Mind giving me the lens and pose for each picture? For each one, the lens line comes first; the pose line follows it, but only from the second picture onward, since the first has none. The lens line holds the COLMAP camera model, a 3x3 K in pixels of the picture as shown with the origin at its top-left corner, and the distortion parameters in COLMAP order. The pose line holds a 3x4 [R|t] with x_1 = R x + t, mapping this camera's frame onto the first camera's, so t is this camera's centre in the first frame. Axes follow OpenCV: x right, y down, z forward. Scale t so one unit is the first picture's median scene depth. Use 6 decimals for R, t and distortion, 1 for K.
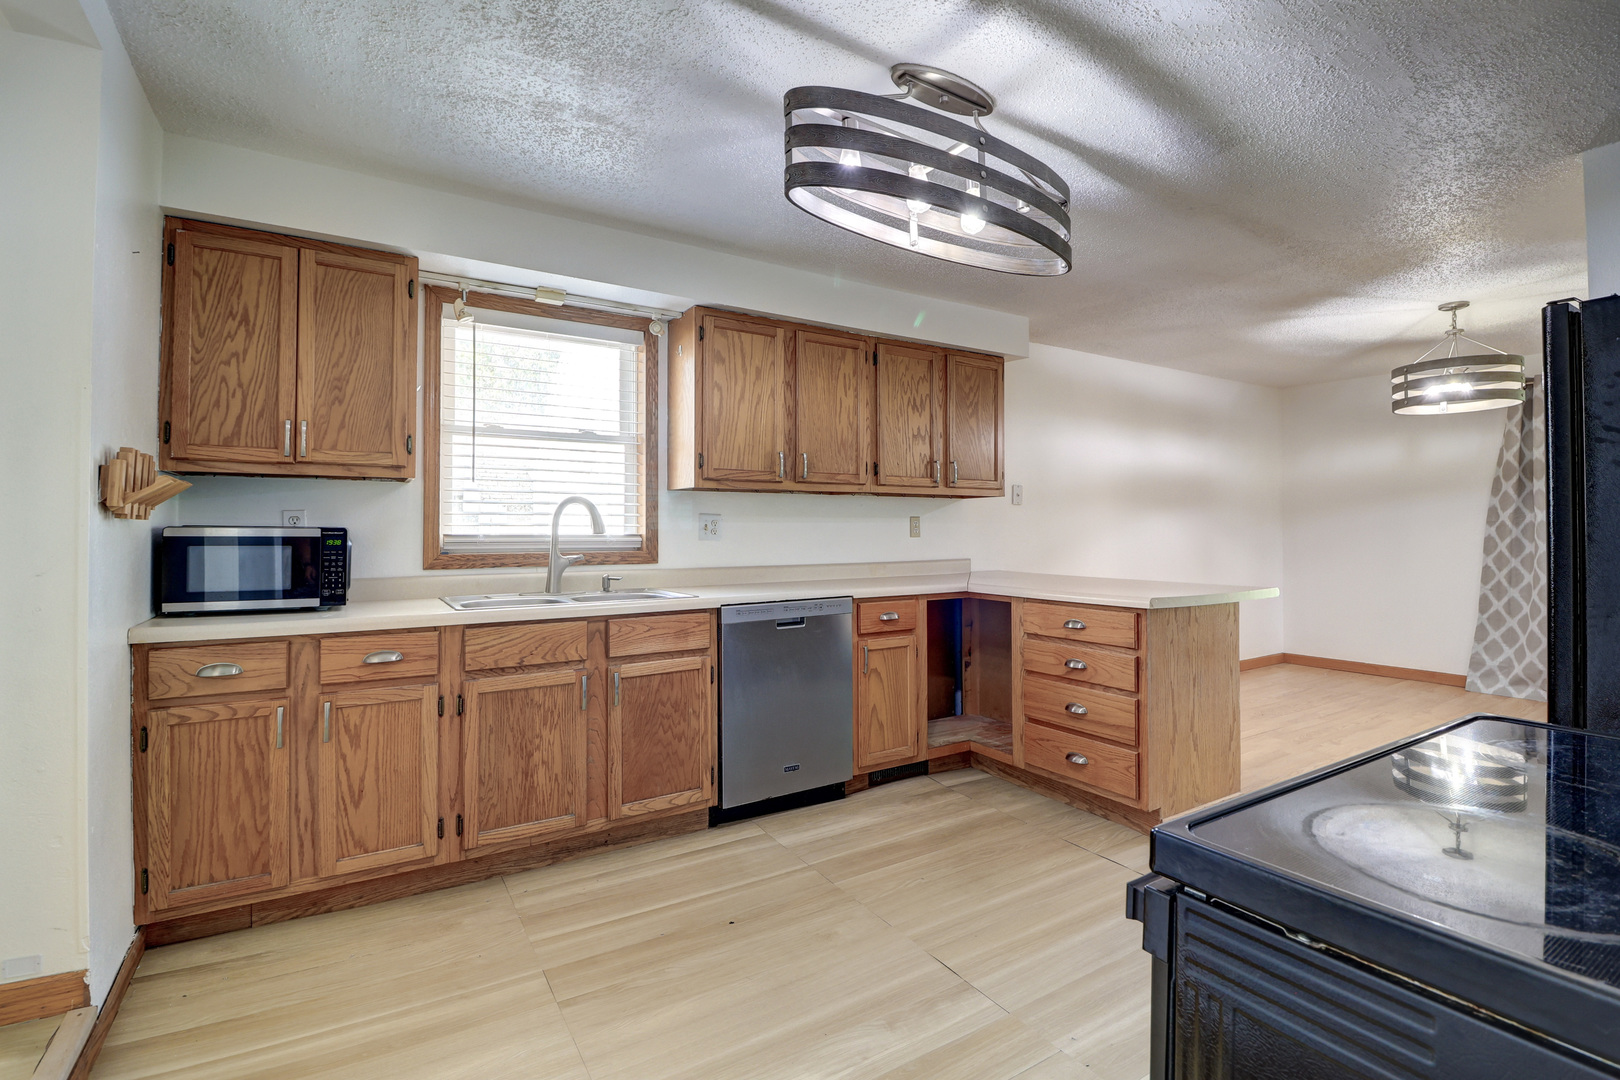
lens RADIAL K [[750.8, 0, 821.3], [0, 750.8, 519.8], [0, 0, 1]] dist [-0.003468, -0.000539]
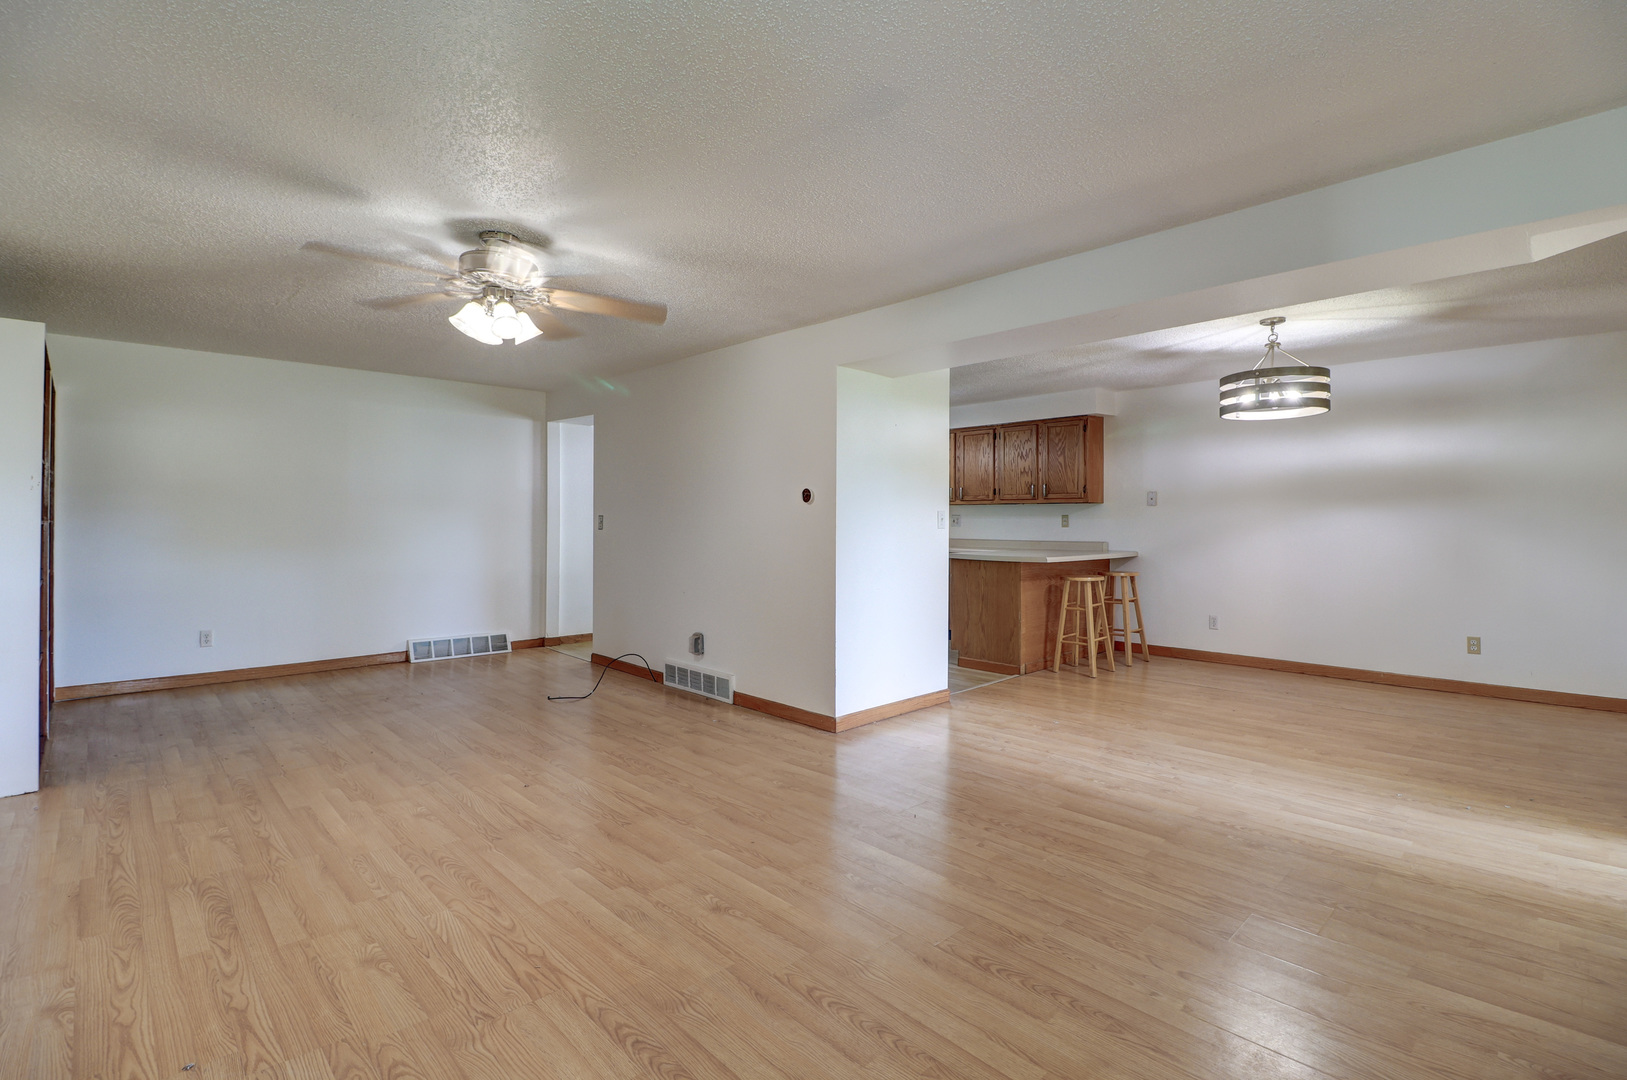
lens RADIAL K [[754.1, 0, 824.8], [0, 754.1, 519.7], [0, 0, 1]] dist [-0.003468, -0.000539]
pose [[0.199254, 0.002405, -0.979945, 1.398970], [0.011091, 0.999927, 0.004709, -0.006428], [0.979885, -0.011807, 0.199213, 0.107074]]
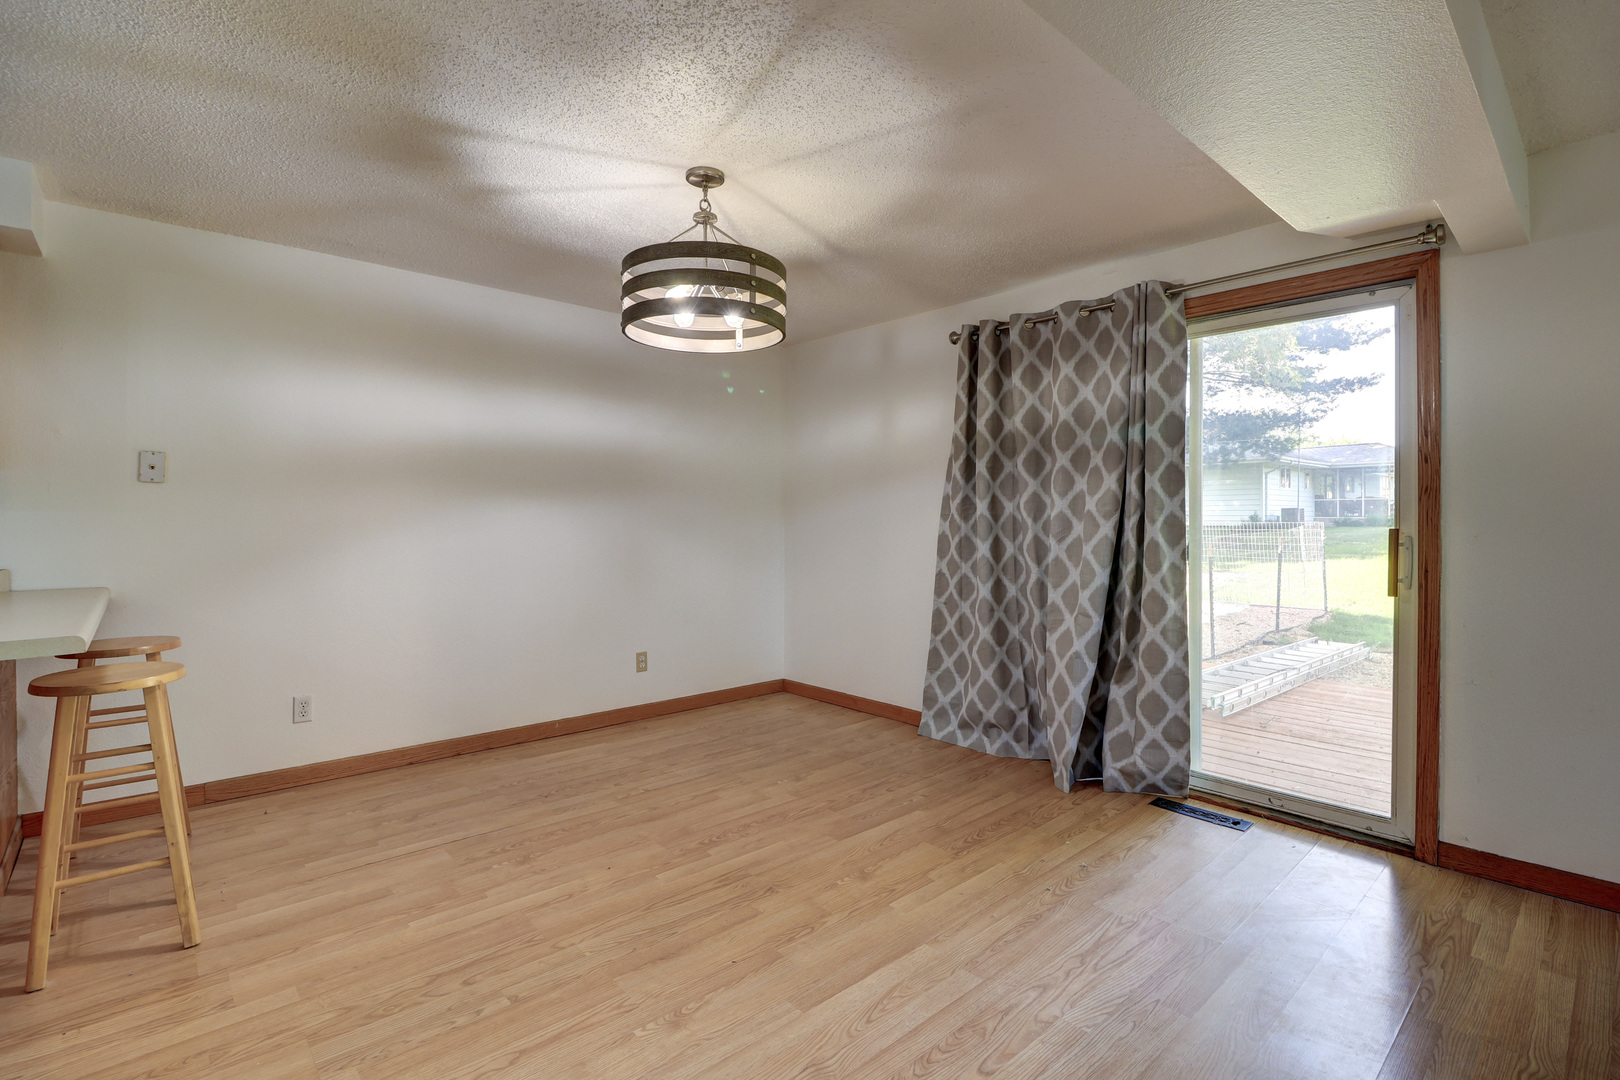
lens RADIAL K [[750.8, 0, 821.3], [0, 750.8, 519.8], [0, 0, 1]] dist [-0.003468, -0.000539]
pose [[0.986151, 0.006027, 0.165738, 0.654341], [-0.008630, 0.999850, 0.014985, -0.002558], [-0.165623, -0.016208, 0.986056, 0.269817]]
